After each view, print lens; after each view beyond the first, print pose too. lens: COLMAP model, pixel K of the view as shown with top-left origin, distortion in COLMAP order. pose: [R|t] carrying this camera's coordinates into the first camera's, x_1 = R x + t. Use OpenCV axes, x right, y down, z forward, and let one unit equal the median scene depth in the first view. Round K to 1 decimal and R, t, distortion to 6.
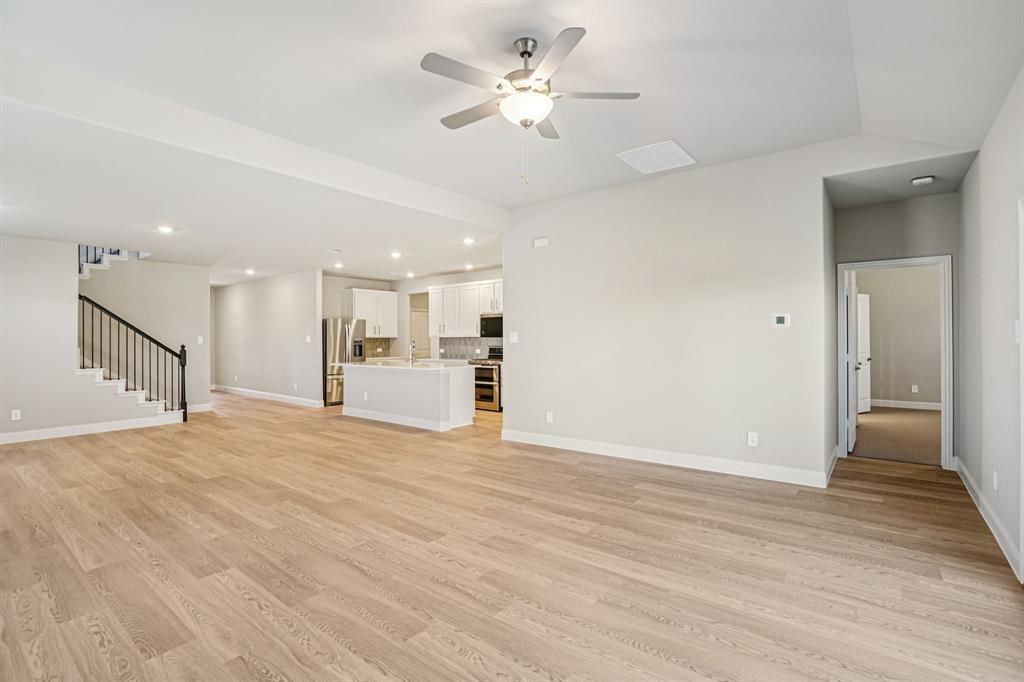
lens RADIAL K [[484.7, 0, 518.2], [0, 484.7, 338.4], [0, 0, 1]] dist [-0.040878, 0.014481]
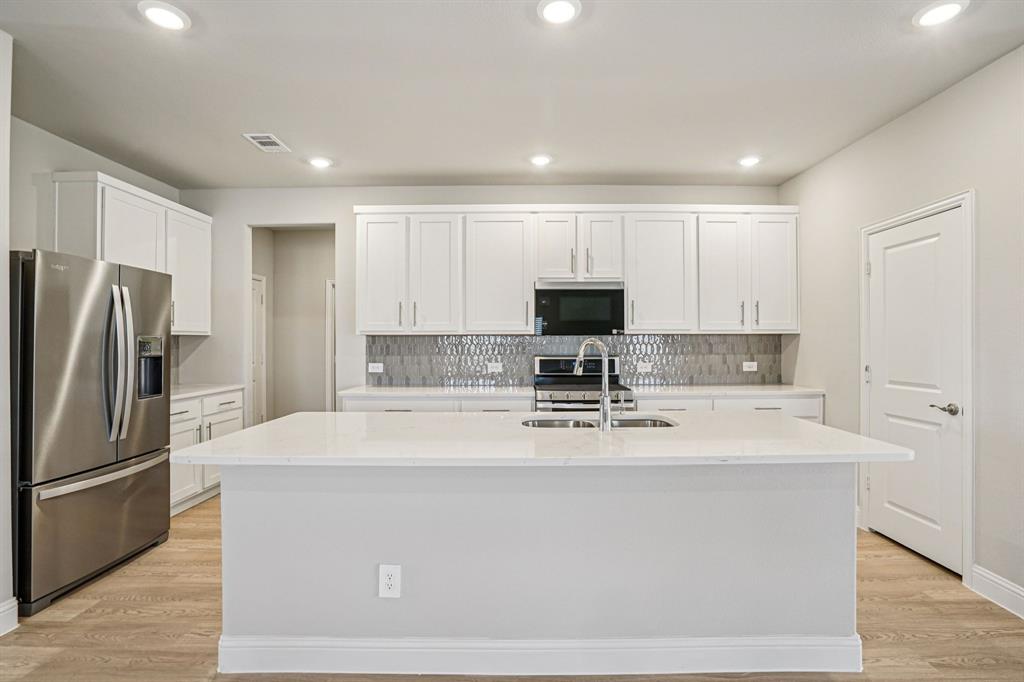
lens RADIAL K [[484.7, 0, 522.7], [0, 484.7, 342.4], [0, 0, 1]] dist [-0.040878, 0.014481]
pose [[0.787346, 0.002365, 0.616507, -0.364236], [-0.002299, 0.999997, -0.000900, 0.004502], [-0.616507, -0.000708, 0.787349, 0.690835]]
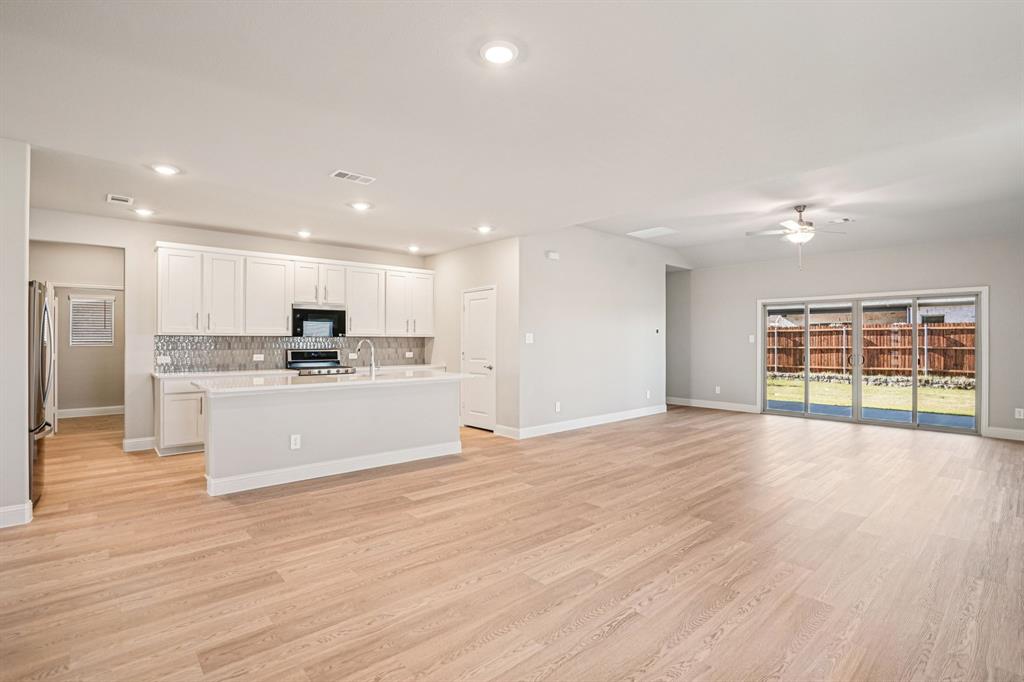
lens RADIAL K [[484.7, 0, 512.6], [0, 484.7, 342.9], [0, 0, 1]] dist [-0.040878, 0.014481]
pose [[0.187469, 0.000485, 0.982270, -0.722177], [-0.003010, 0.999995, 0.000081, 0.005670], [-0.982266, -0.002972, 0.187469, 0.579339]]
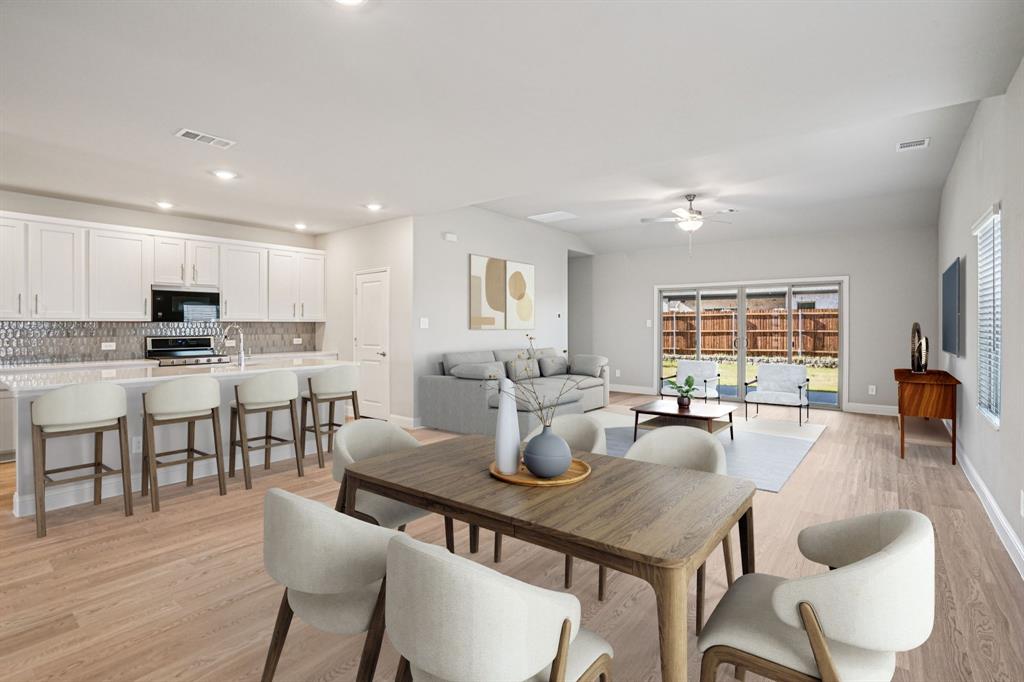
lens RADIAL K [[484.7, 0, 509.6], [0, 484.7, 330.1], [0, 0, 1]] dist [-0.040878, 0.014481]
pose [[0.018428, -0.005358, 0.999816, -0.692530], [0.000655, 0.999985, 0.005347, 0.004970], [-0.999830, 0.000556, 0.018431, 0.557586]]
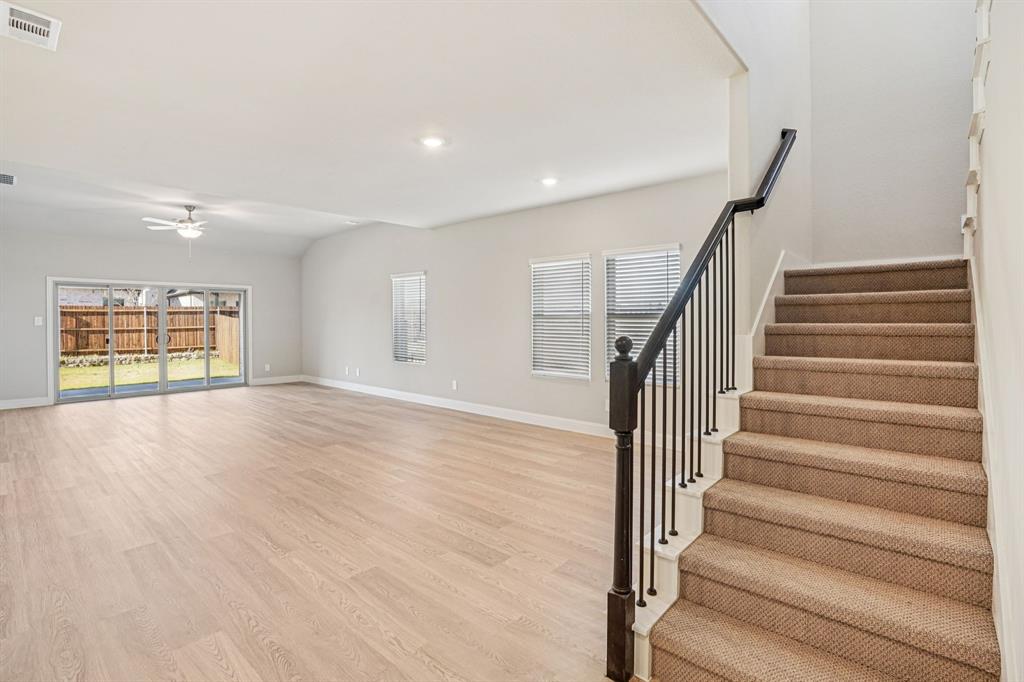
lens RADIAL K [[484.7, 0, 522.5], [0, 484.7, 323.8], [0, 0, 1]] dist [-0.040878, 0.014481]
pose [[-0.998164, 0.008140, 0.060020, -0.586543], [0.008441, 0.999953, 0.004760, 0.004893], [-0.059978, 0.005257, -0.998186, 0.997855]]
